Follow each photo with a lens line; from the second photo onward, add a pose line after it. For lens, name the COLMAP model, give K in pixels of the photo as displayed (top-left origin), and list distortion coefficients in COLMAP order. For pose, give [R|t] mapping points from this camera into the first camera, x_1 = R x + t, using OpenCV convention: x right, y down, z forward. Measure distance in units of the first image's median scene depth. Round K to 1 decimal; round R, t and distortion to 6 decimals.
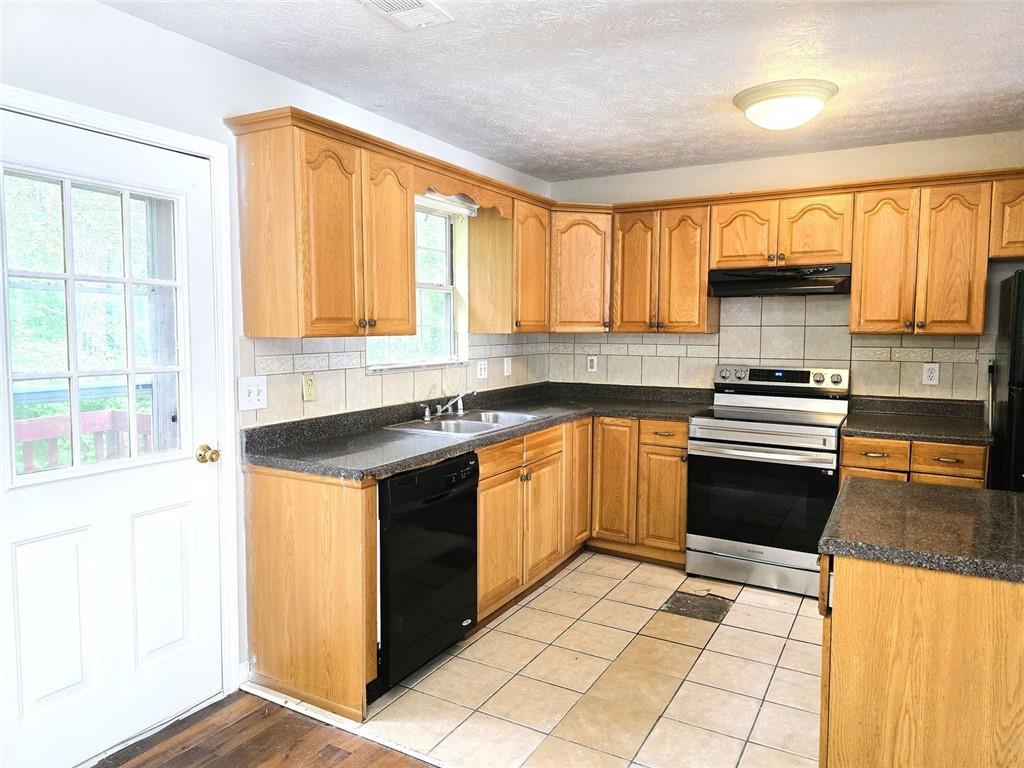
lens RADIAL K [[694.0, 0, 508.1], [0, 694.0, 382.7], [0, 0, 1]] dist [0.047694, -0.029977]
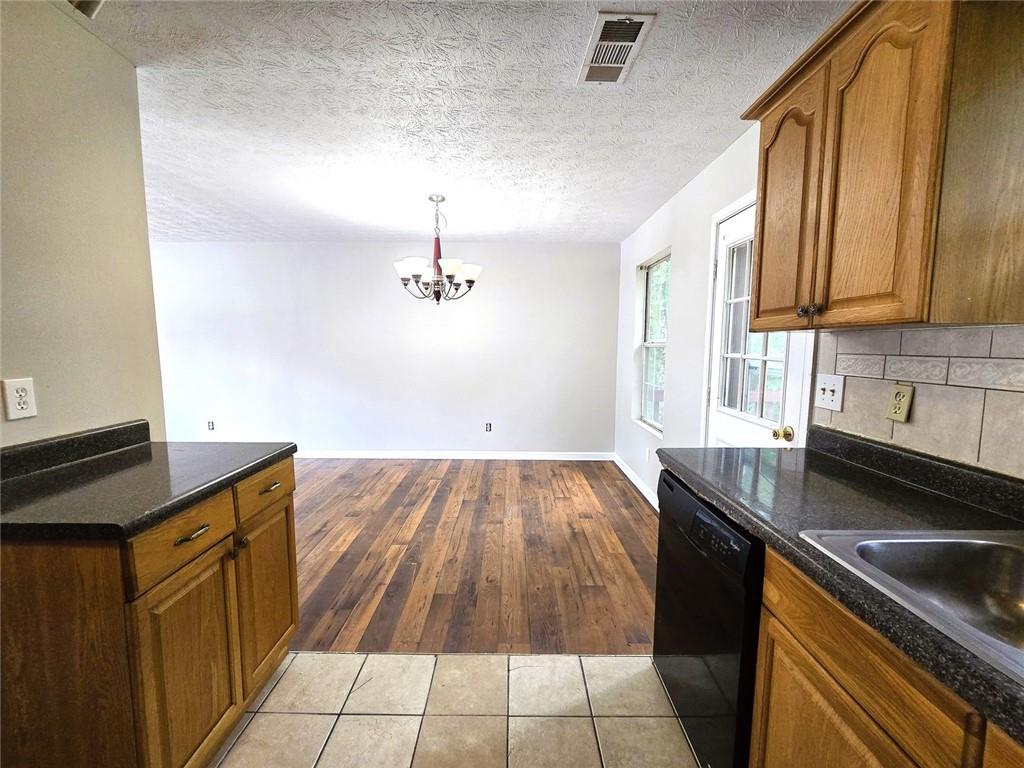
lens RADIAL K [[424.0, 0, 519.7], [0, 424.0, 382.3], [0, 0, 1]] dist [-0.001028, 0.000275]
pose [[-0.856677, 0.046511, -0.513753, 0.288226], [-0.041227, 0.986568, 0.158061, -0.070648], [0.514204, 0.156587, -0.843253, 1.232474]]
